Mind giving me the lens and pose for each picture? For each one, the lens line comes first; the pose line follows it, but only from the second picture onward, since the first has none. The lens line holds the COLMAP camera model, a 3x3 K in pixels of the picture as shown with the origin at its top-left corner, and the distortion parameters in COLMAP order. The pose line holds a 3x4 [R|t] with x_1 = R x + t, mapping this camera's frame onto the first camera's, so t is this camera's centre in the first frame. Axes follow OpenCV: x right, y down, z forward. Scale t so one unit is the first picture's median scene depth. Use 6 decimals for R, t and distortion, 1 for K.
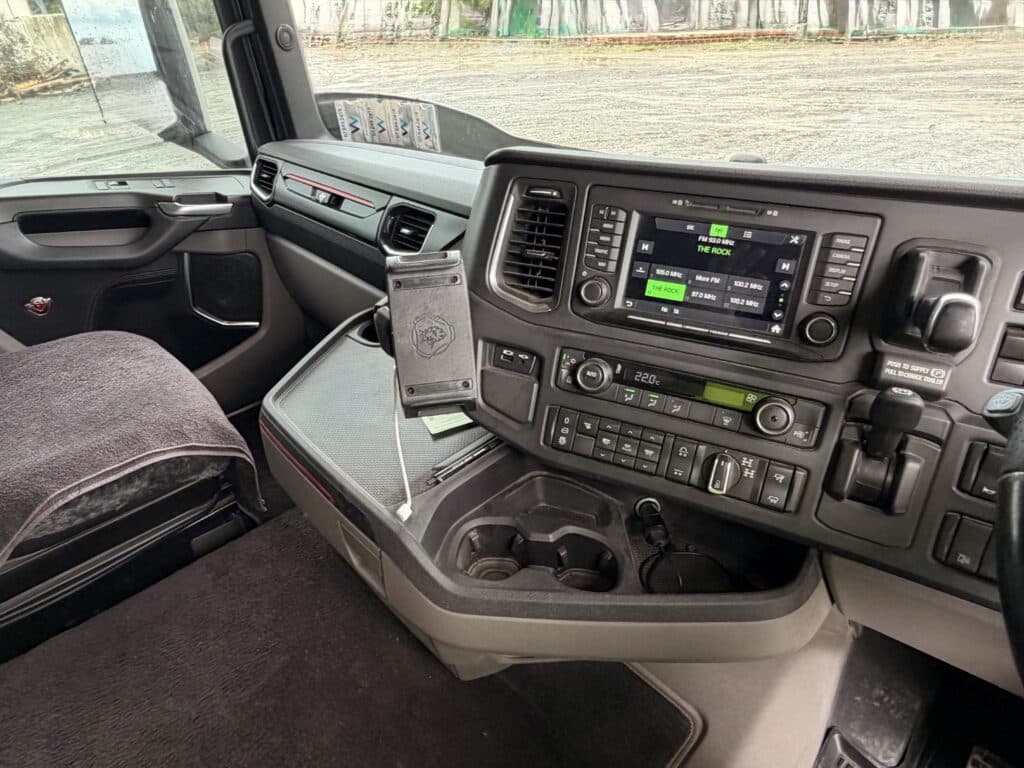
lens RADIAL K [[619.9, 0, 493.3], [0, 619.9, 389.6], [0, 0, 1]] dist [-0.003594, 0.000763]
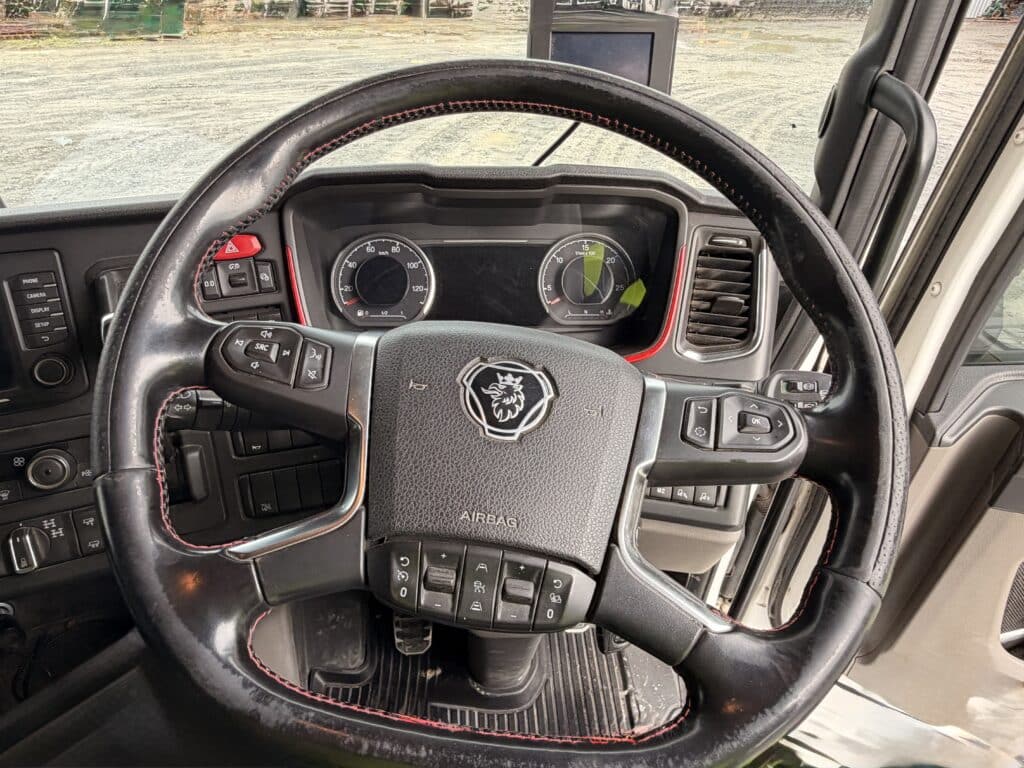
lens RADIAL K [[619.9, 0, 493.3], [0, 619.9, 389.6], [0, 0, 1]] dist [-0.003594, 0.000763]
pose [[0.626994, -0.383188, 0.678266, 0.235577], [0.379869, 0.910522, 0.163247, 0.029758], [-0.680130, 0.155298, 0.716453, -0.142617]]
